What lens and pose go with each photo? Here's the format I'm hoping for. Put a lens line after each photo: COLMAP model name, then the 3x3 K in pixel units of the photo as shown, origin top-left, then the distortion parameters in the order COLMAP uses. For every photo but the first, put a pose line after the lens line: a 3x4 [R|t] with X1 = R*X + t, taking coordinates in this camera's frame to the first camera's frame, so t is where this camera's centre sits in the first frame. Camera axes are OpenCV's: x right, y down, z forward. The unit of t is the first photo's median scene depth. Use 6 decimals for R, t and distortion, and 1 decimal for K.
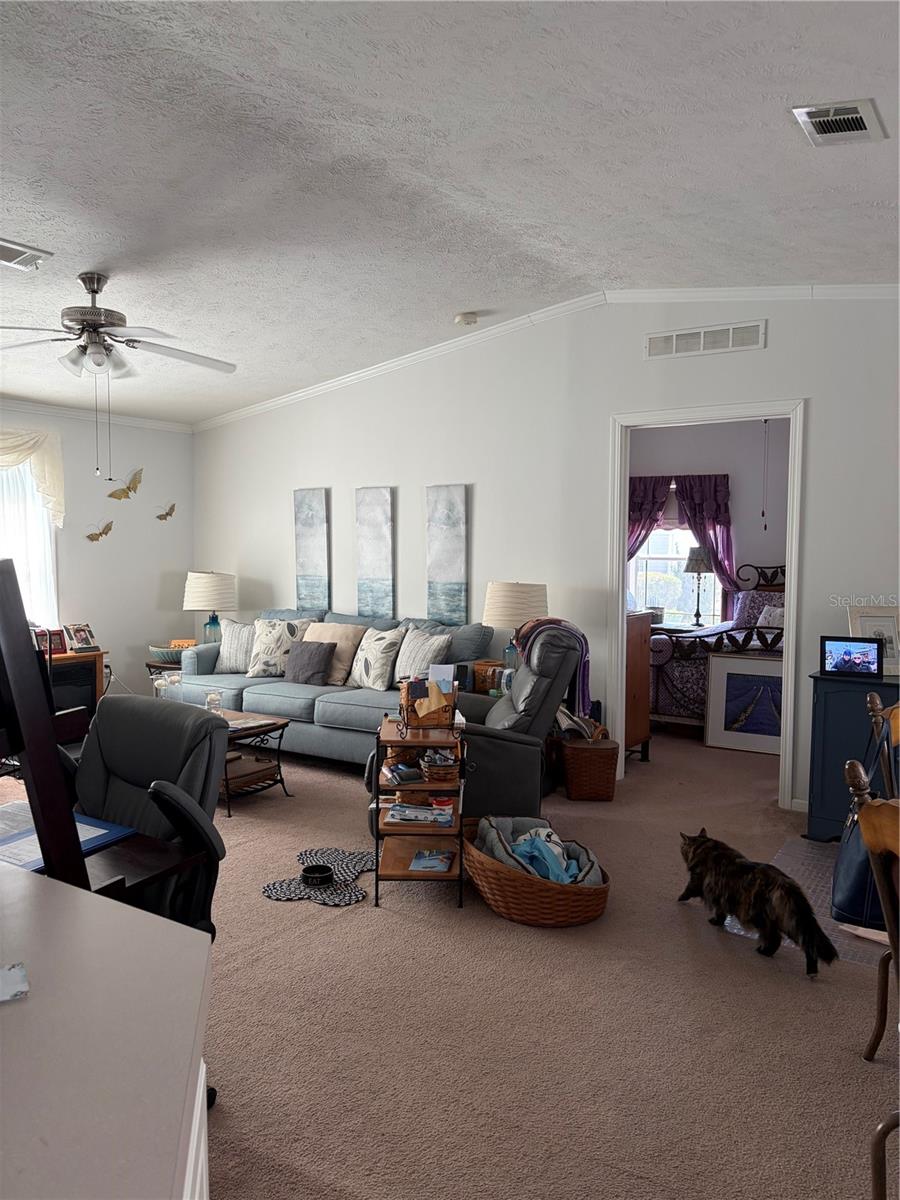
lens RADIAL K [[899.1, 0, 449.7], [0, 899.1, 596.9], [0, 0, 1]] dist [0.045483, -0.052253]
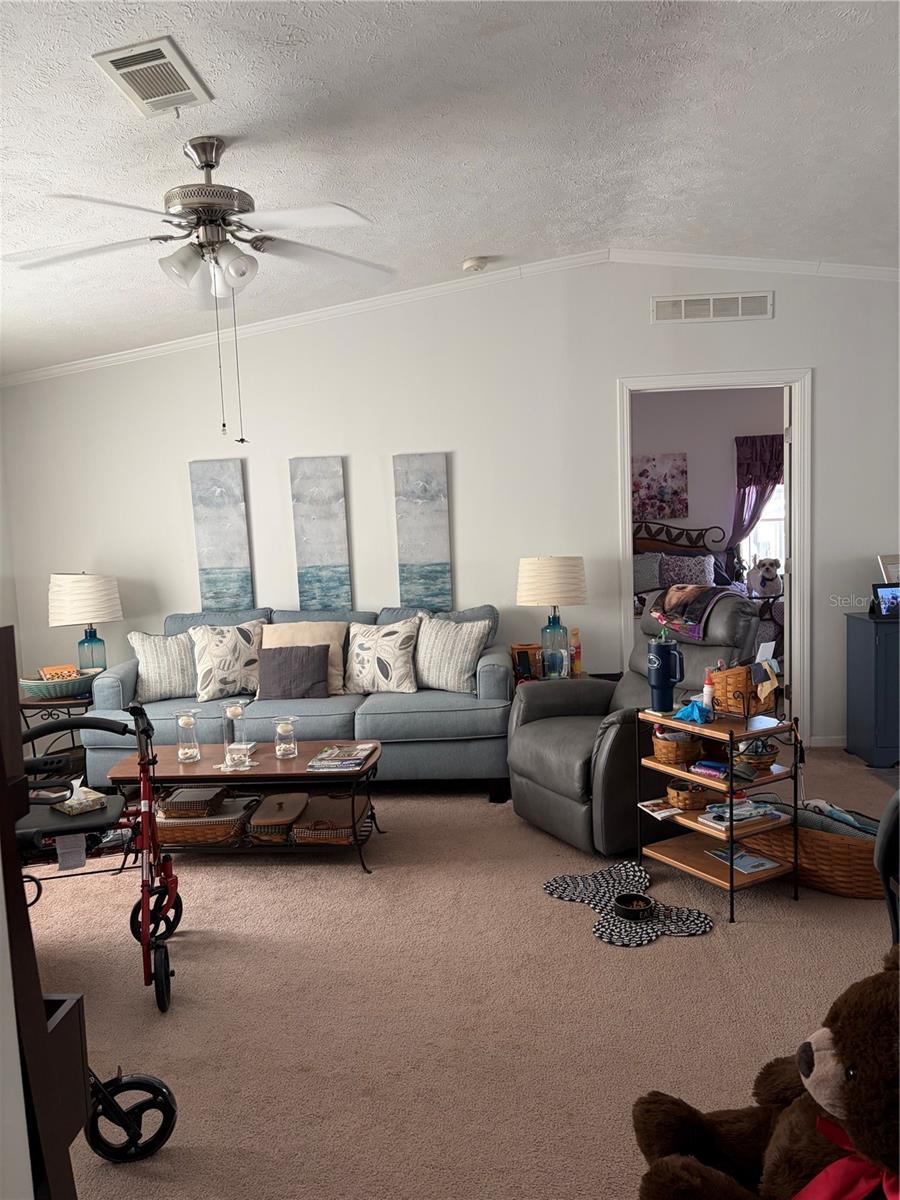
lens RADIAL K [[901.5, 0, 450.5], [0, 901.5, 602.5], [0, 0, 1]] dist [0.035947, 0.000686]
pose [[0.862066, -0.086490, 0.499361, -0.449264], [0.073286, 0.996248, 0.046035, -0.017867], [-0.501469, -0.003089, 0.865170, 0.227543]]
